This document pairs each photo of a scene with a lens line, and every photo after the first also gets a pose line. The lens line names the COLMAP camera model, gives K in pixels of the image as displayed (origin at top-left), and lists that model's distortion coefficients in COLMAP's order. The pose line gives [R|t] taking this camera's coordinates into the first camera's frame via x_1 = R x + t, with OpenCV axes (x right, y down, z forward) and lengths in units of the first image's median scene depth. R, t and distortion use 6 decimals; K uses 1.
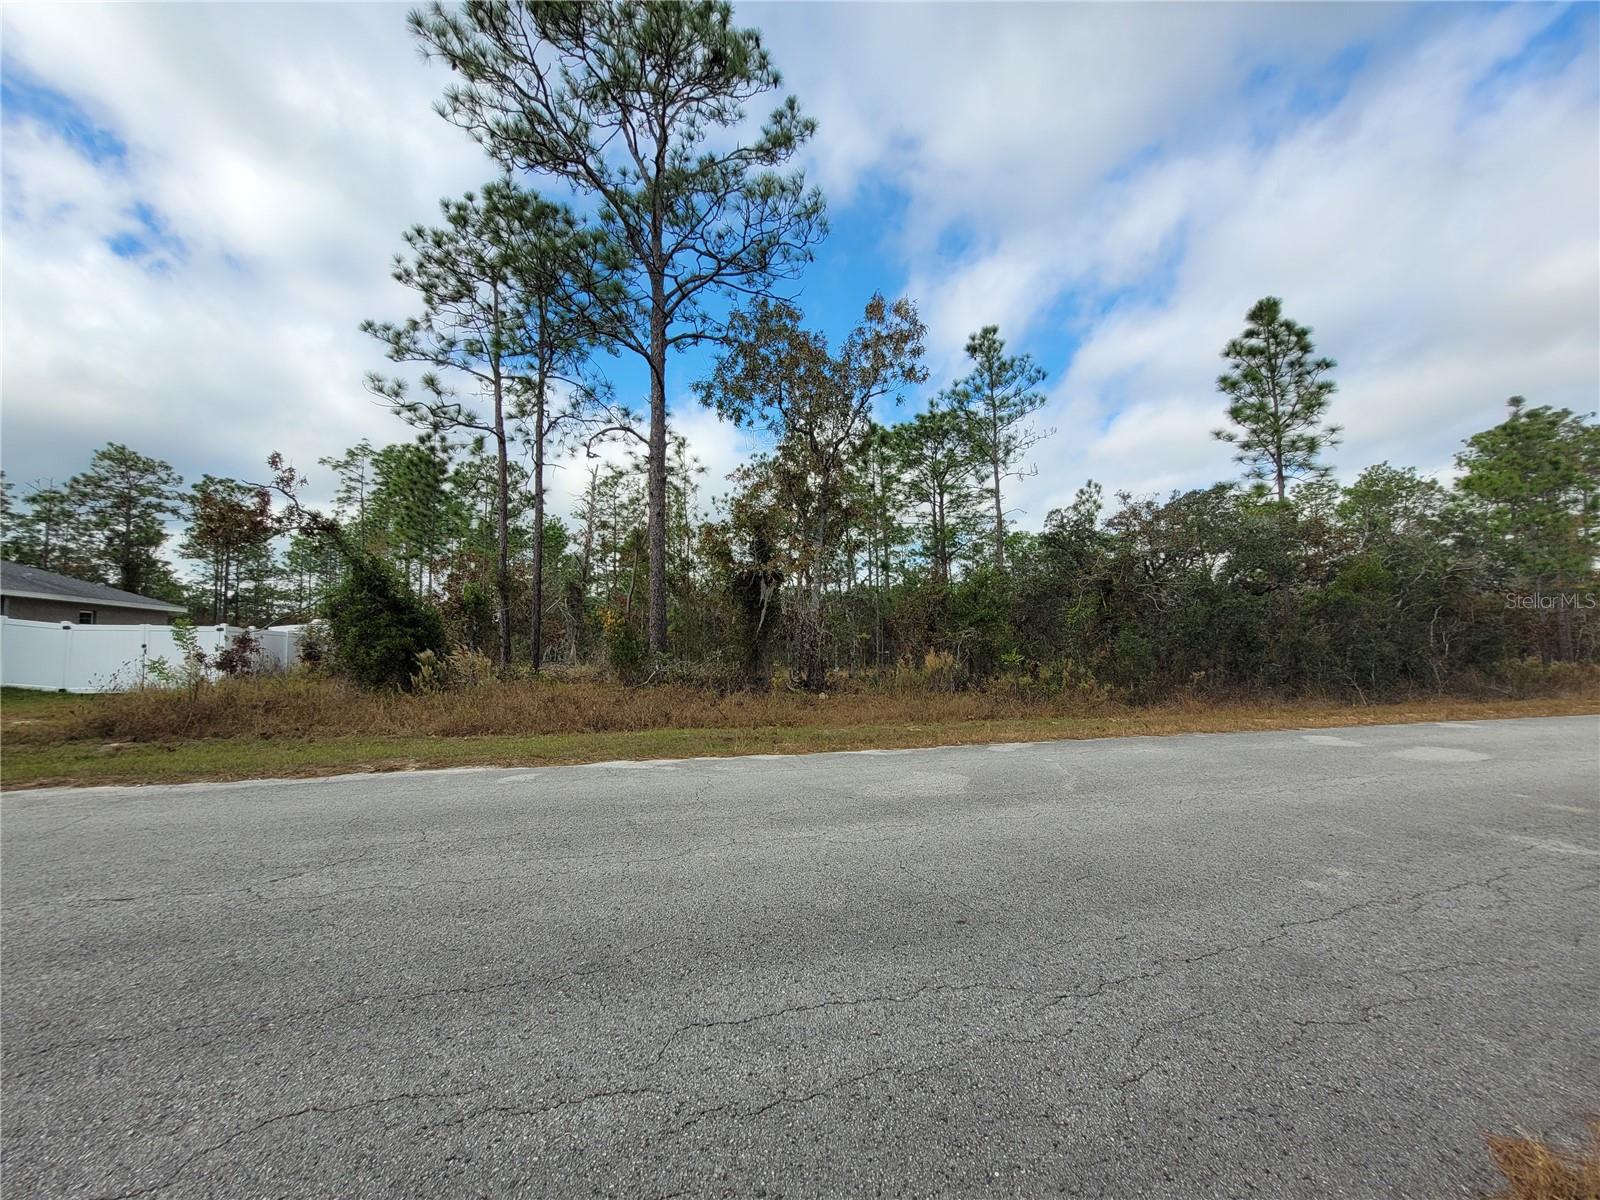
lens RADIAL K [[620.7, 0, 780.0], [0, 620.7, 608.4], [0, 0, 1]] dist [0.003611, -0.003975]
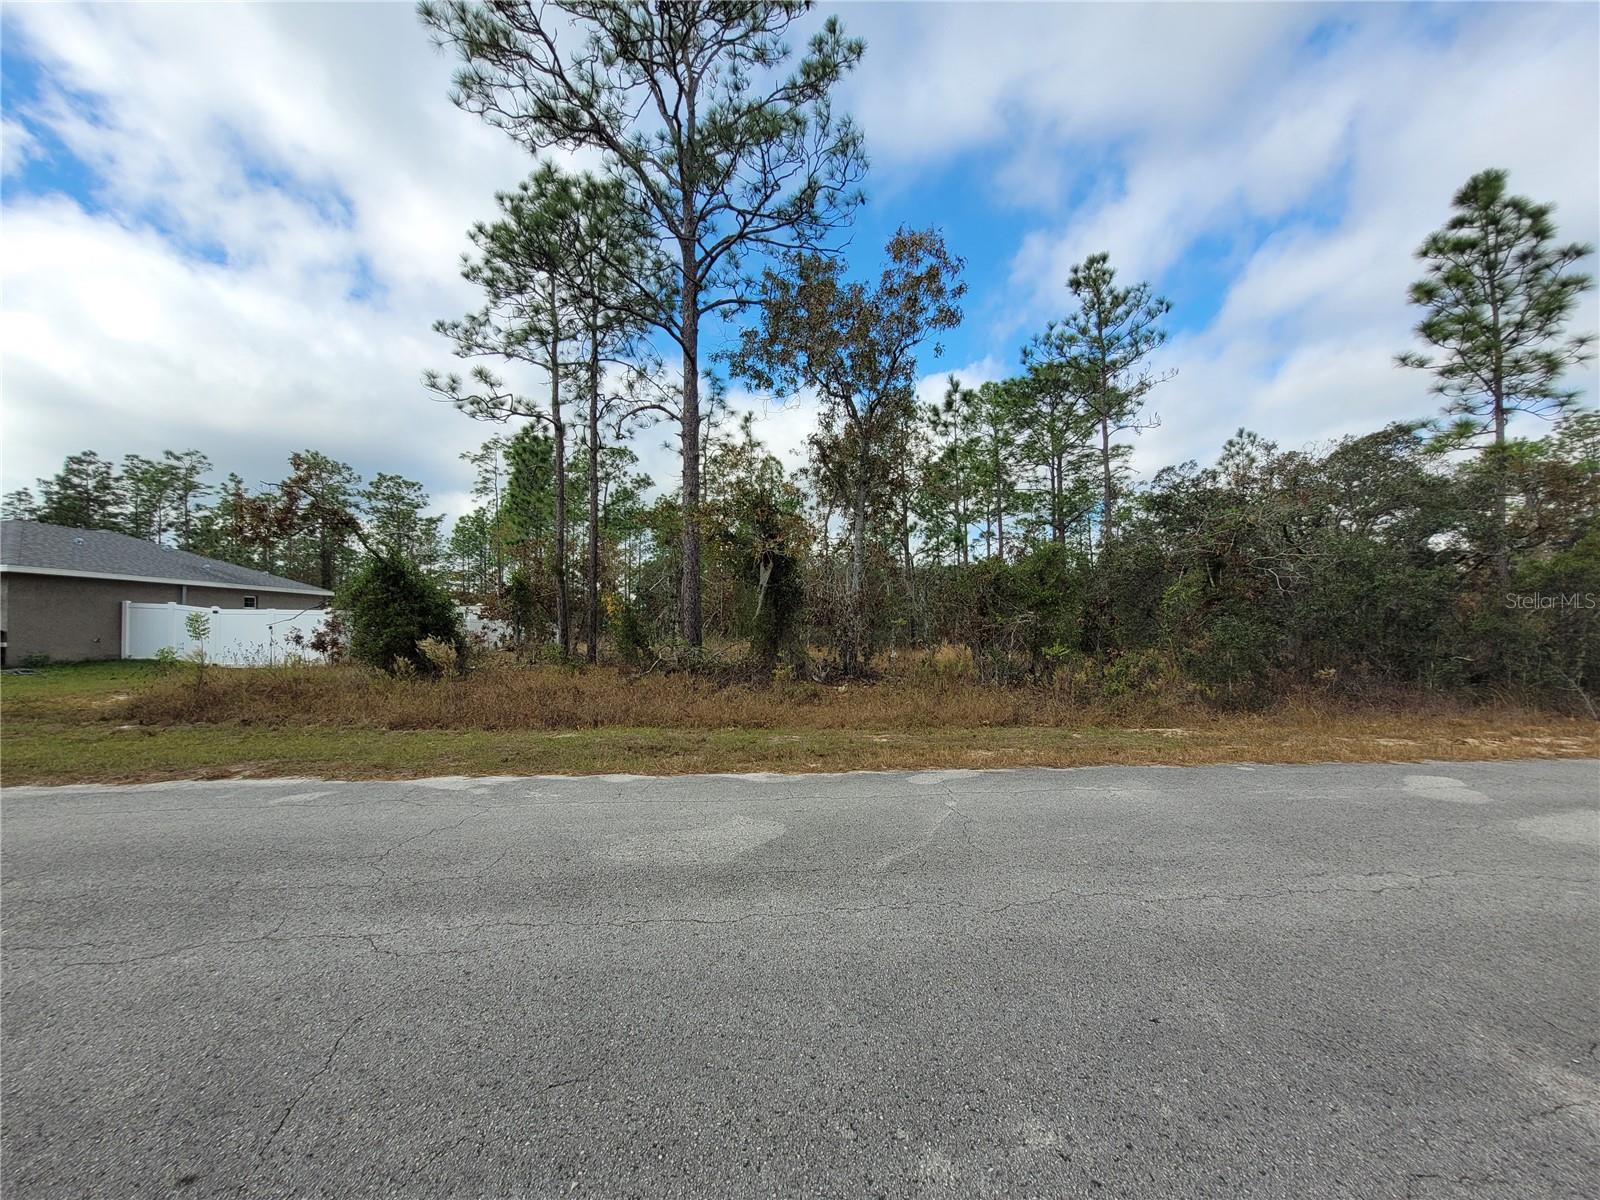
lens RADIAL K [[620.7, 0, 780.0], [0, 620.7, 608.4], [0, 0, 1]] dist [0.003611, -0.003975]
pose [[0.976277, -0.001724, -0.216520, 0.110179], [0.010884, 0.999095, 0.041119, -0.009075], [0.216253, -0.042500, 0.975412, 0.060185]]
